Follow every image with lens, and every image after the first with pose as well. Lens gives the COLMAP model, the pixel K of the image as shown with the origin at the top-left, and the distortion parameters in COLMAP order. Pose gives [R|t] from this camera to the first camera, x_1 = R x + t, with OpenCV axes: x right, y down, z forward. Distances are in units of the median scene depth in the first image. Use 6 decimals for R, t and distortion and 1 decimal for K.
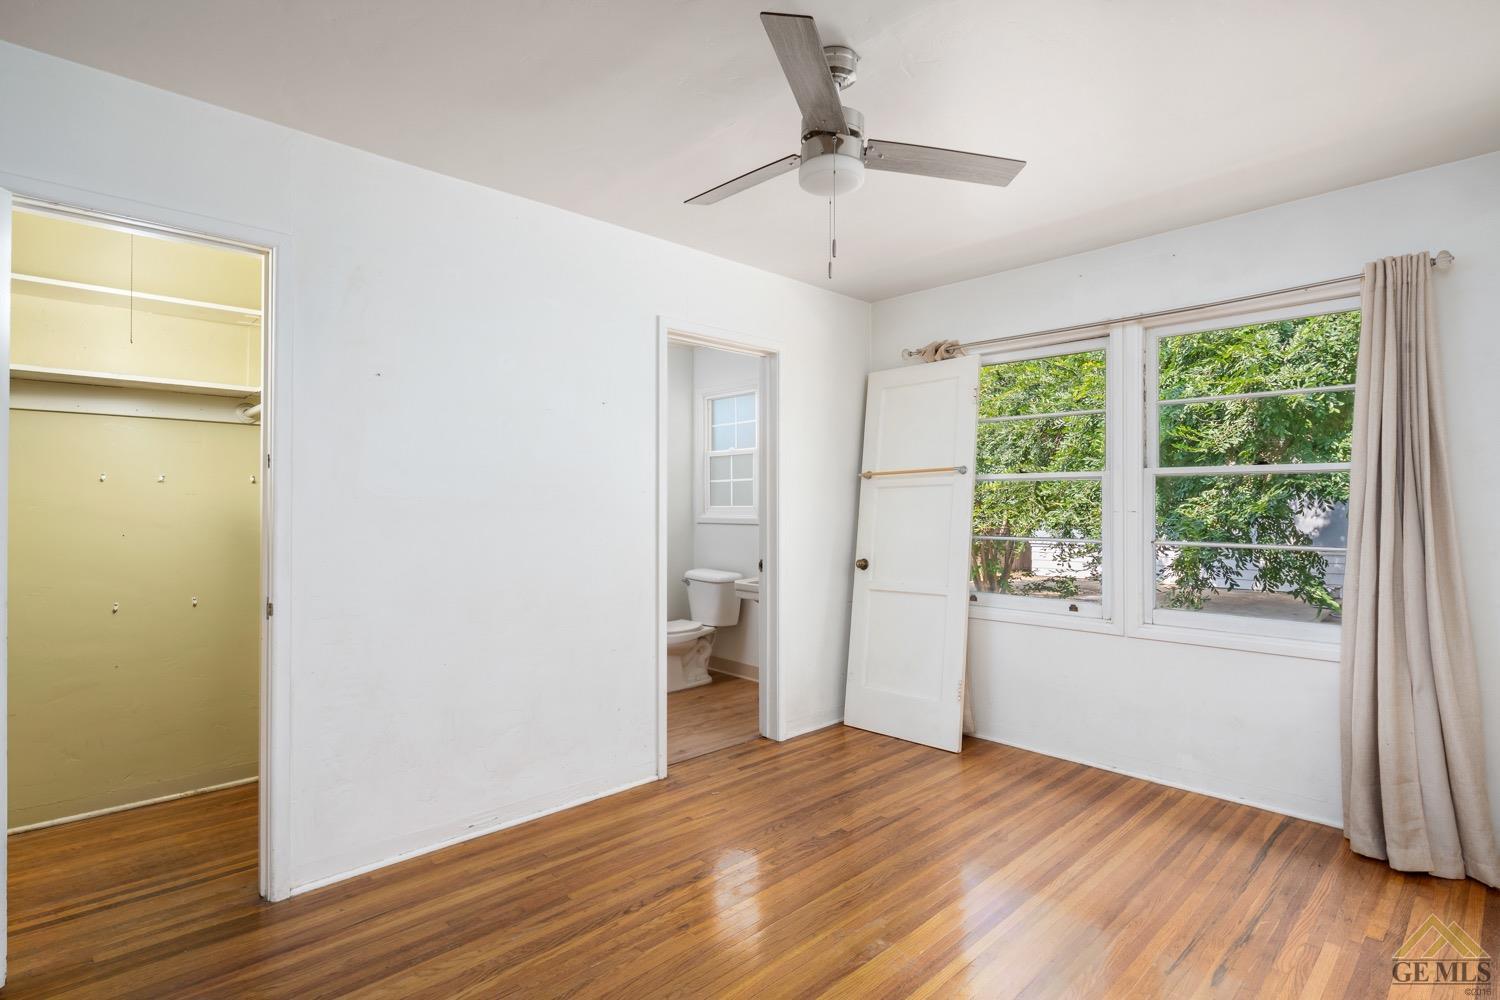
lens RADIAL K [[735.1, 0, 750.0], [0, 735.1, 500.0], [0, 0, 1]] dist [-0.000040, -0.000004]
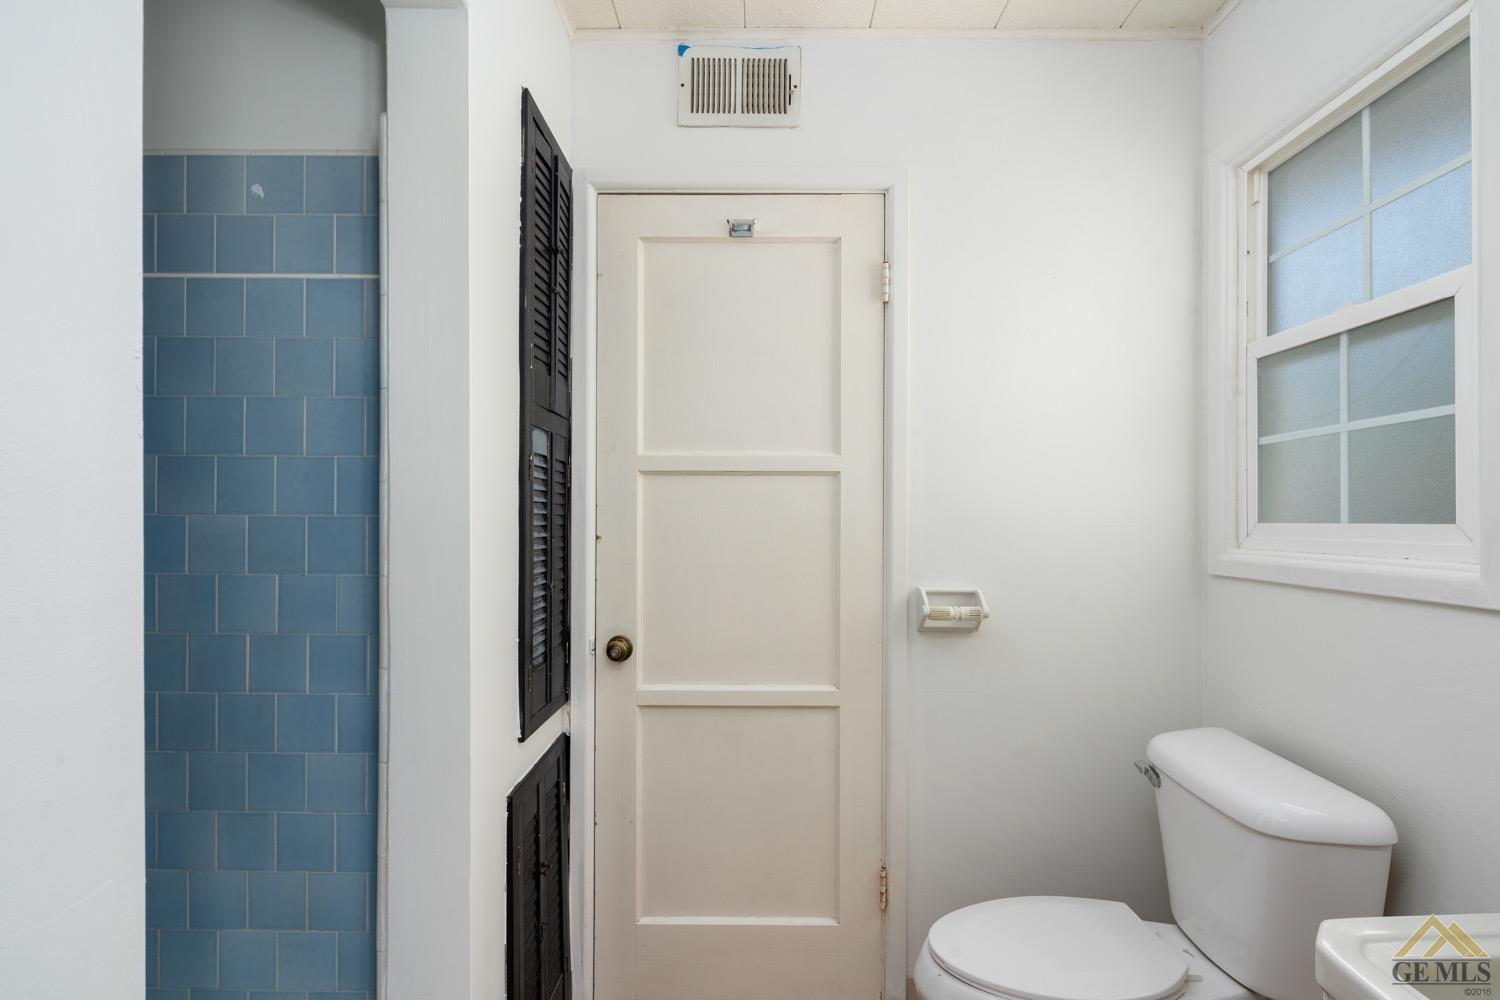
lens RADIAL K [[734.2, 0, 755.0], [0, 734.2, 514.4], [0, 0, 1]] dist [0.000798, 0.000237]
pose [[0.720227, -0.001603, -0.693737, 0.004462], [0.002981, 0.999995, 0.000783, 0.003459], [0.693732, -0.002632, 0.720228, 0.656331]]
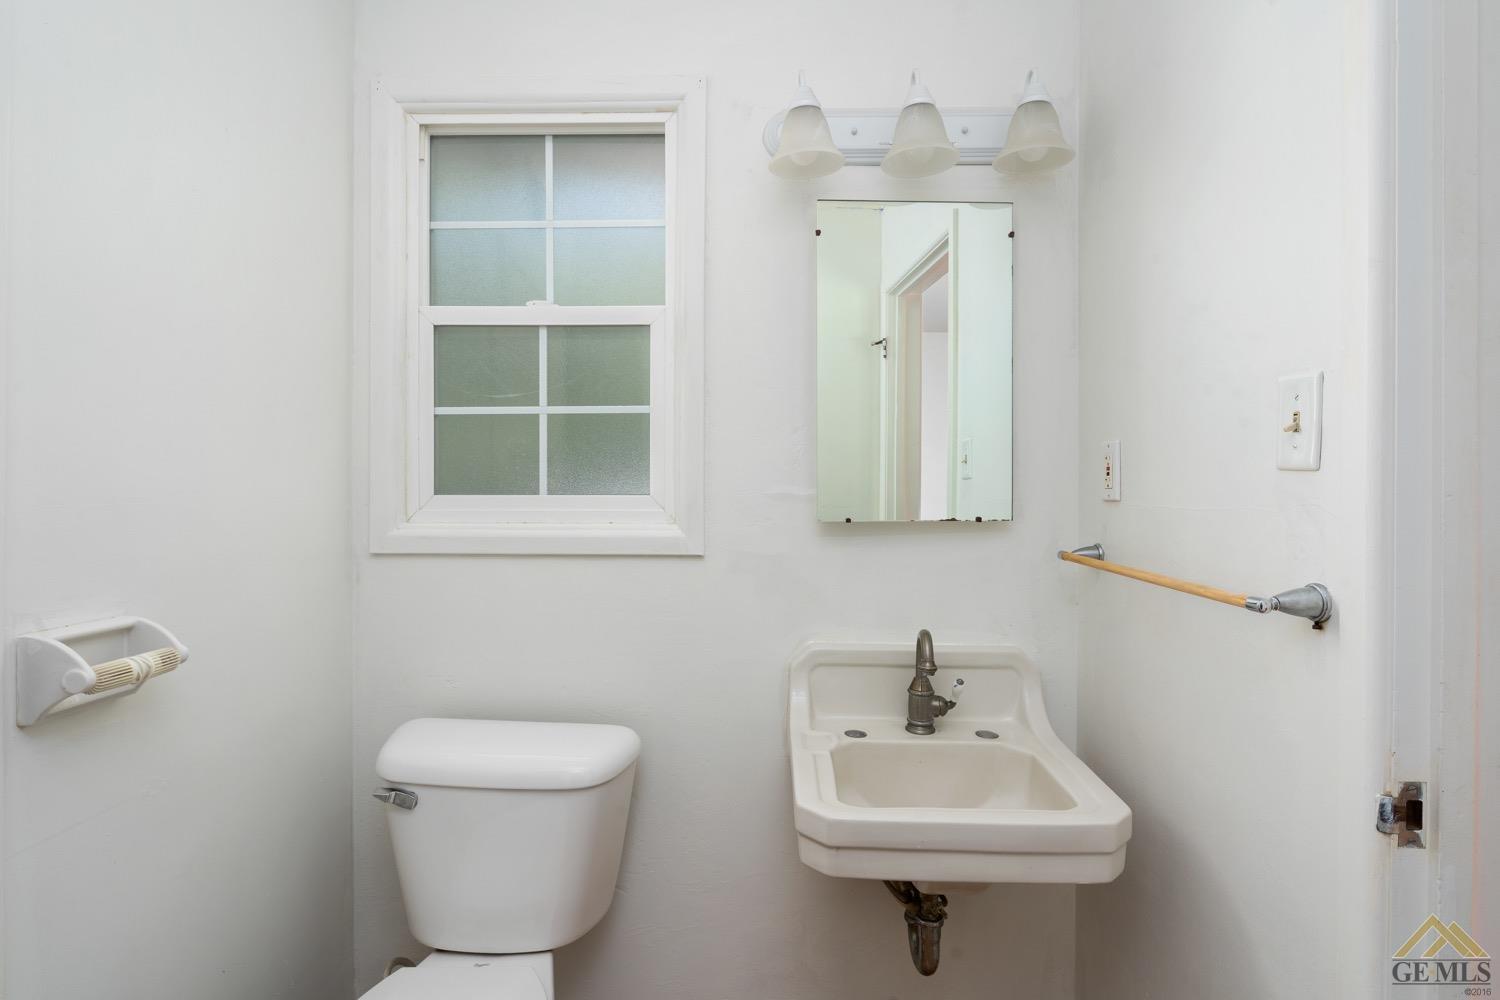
lens RADIAL K [[710.0, 0, 750.0], [0, 710.0, 500.0], [0, 0, 1]] dist [0.002094, 0.000241]
pose [[0.707551, -0.009121, 0.706603, -0.168820], [-0.008970, 0.999720, 0.021886, 0.002337], [-0.706605, -0.021824, 0.707272, 0.727466]]
